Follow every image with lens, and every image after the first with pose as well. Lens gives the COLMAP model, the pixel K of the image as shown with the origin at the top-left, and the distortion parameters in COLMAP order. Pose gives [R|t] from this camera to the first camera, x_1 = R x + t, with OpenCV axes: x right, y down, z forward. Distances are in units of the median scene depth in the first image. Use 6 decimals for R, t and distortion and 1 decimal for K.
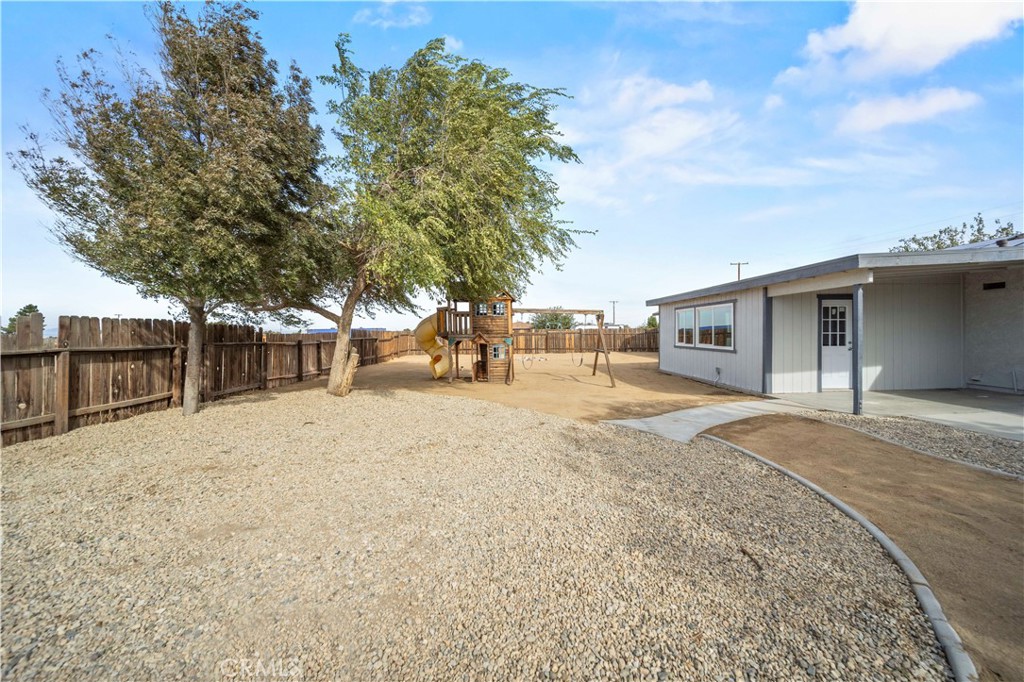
lens RADIAL K [[357.1, 0, 514.2], [0, 357.1, 338.9], [0, 0, 1]] dist [-0.000109, -0.002407]
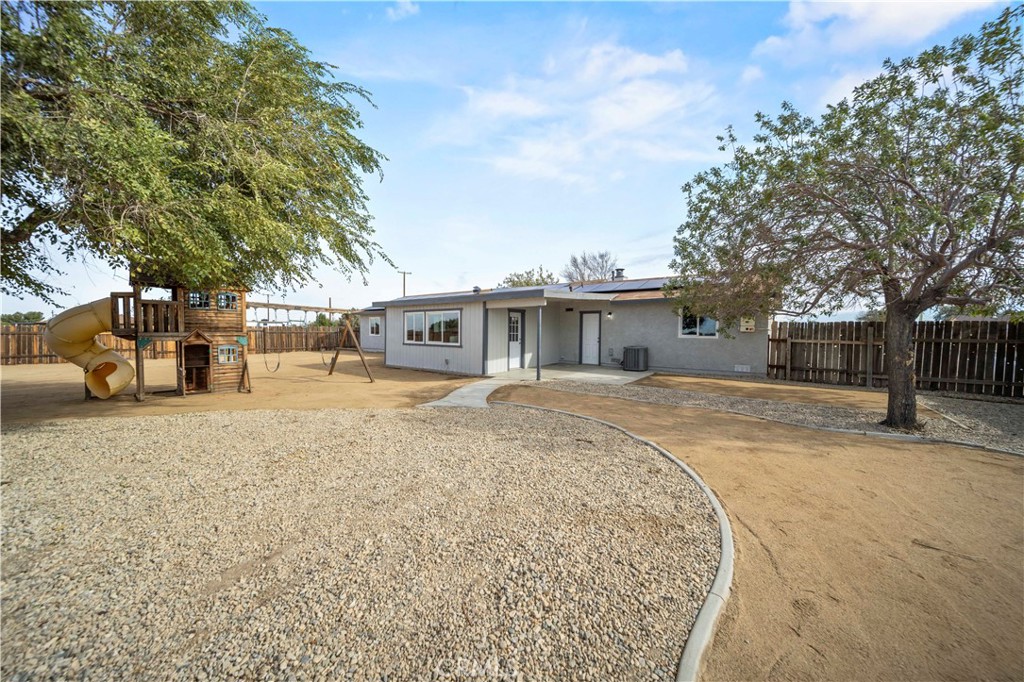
lens RADIAL K [[357.1, 0, 514.2], [0, 357.1, 338.9], [0, 0, 1]] dist [-0.000109, -0.002407]
pose [[0.622649, -0.008547, 0.782455, -0.290702], [0.004513, 0.999963, 0.007332, -0.002449], [-0.782488, -0.001035, 0.622665, 0.000558]]
